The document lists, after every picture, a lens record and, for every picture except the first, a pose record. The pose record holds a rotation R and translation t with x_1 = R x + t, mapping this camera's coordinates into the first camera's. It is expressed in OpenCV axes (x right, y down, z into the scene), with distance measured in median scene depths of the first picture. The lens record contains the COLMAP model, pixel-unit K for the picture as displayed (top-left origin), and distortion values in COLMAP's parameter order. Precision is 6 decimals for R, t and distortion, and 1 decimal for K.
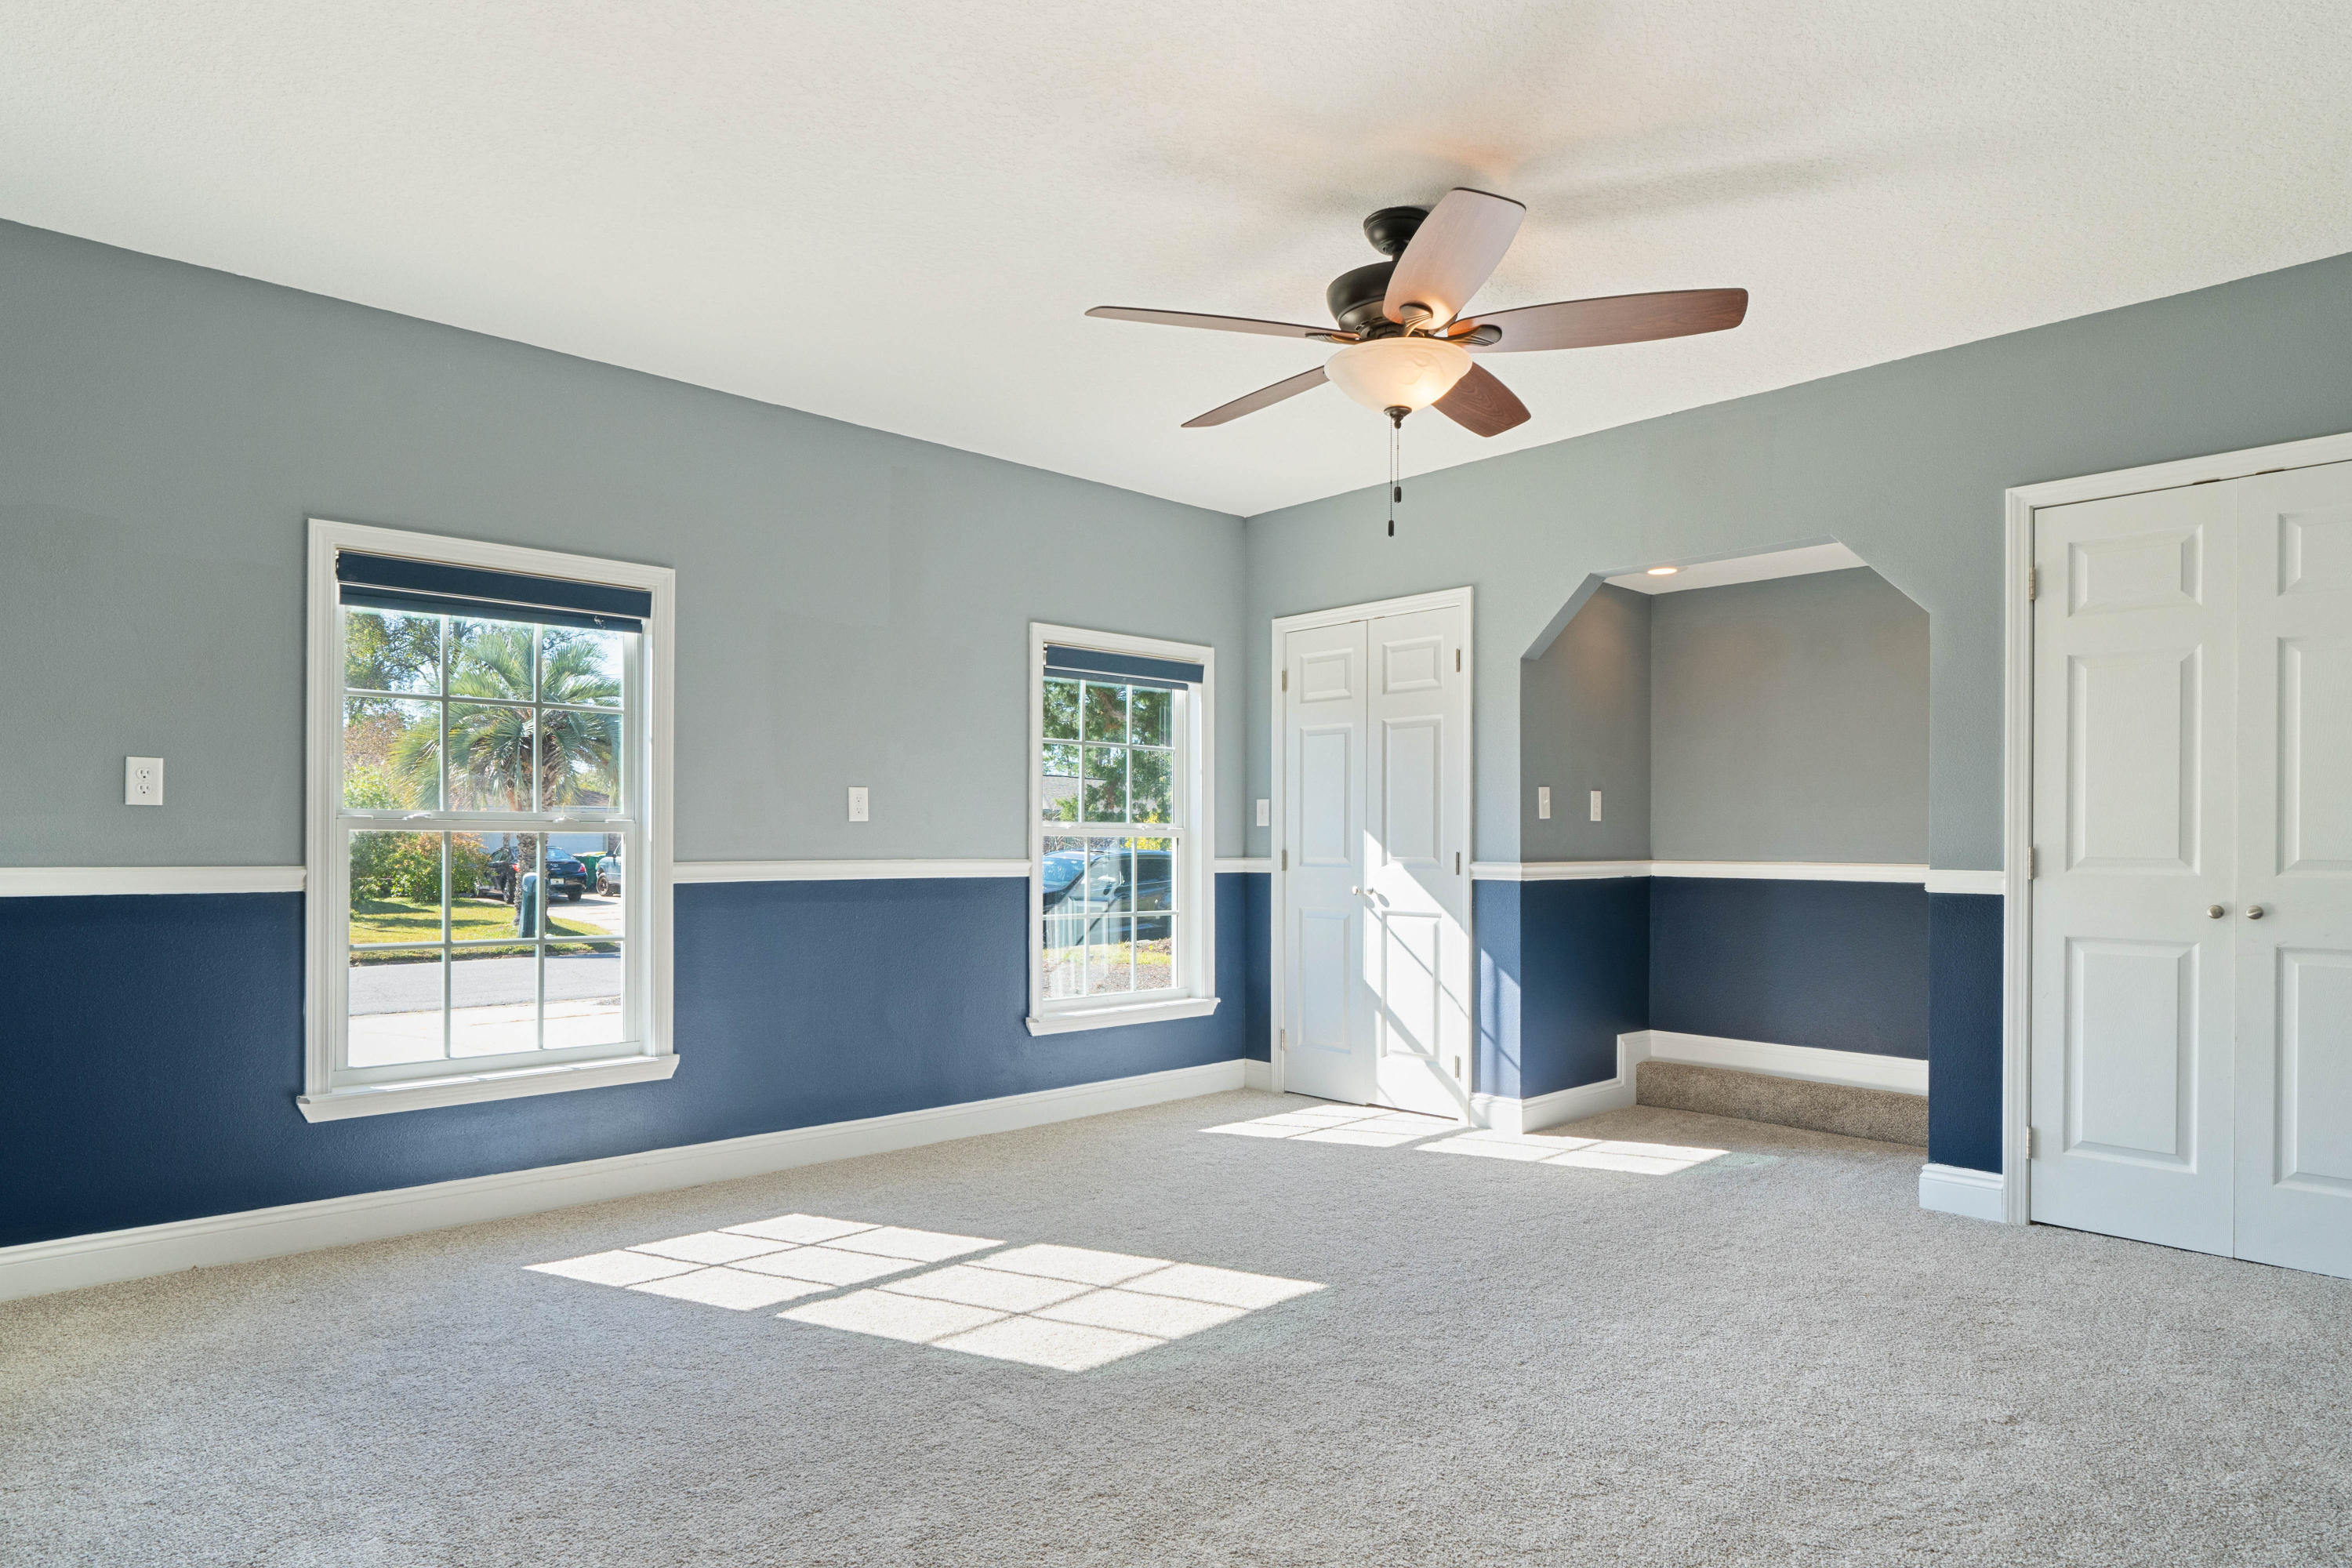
lens RADIAL K [[1315.8, 0, 1226.0], [0, 1315.8, 824.3], [0, 0, 1]] dist [-0.002285, 0.001352]
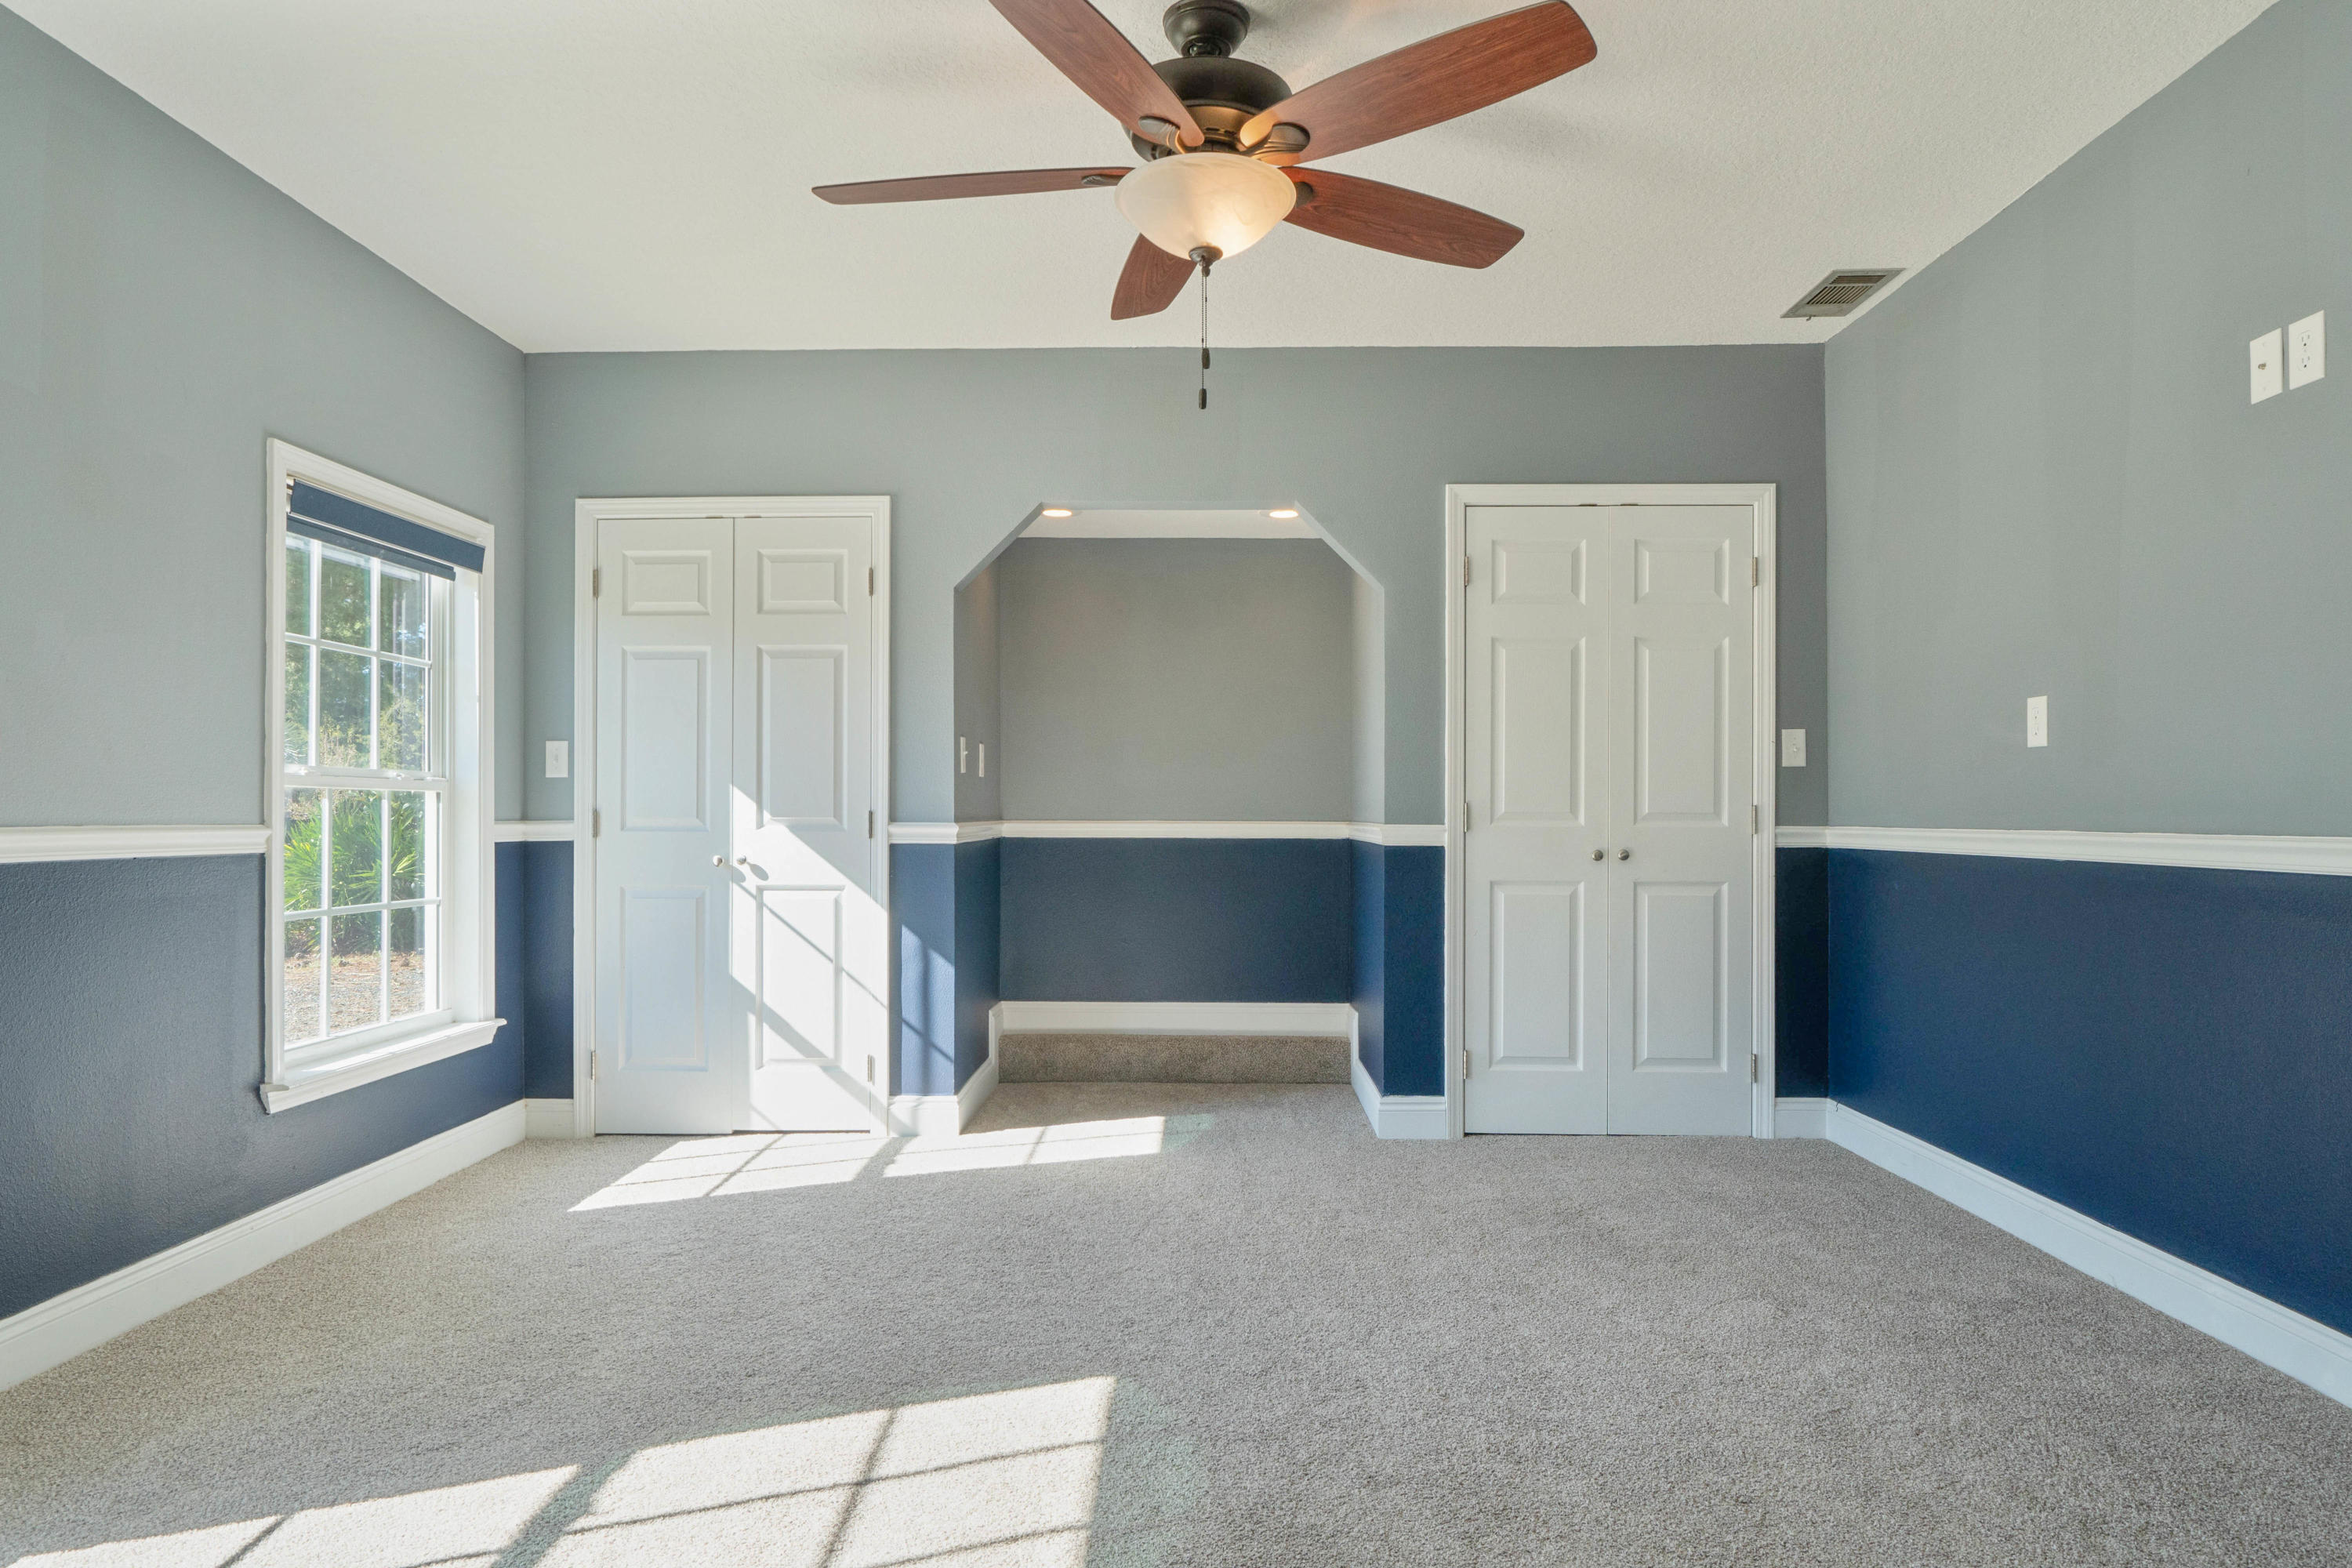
lens RADIAL K [[1315.8, 0, 1169.2], [0, 1315.8, 787.8], [0, 0, 1]] dist [-0.002285, 0.001352]
pose [[0.721474, 0.009653, 0.692374, -0.276295], [-0.008549, 0.999951, -0.005032, 0.009253], [-0.692389, -0.002288, 0.721521, 0.276799]]
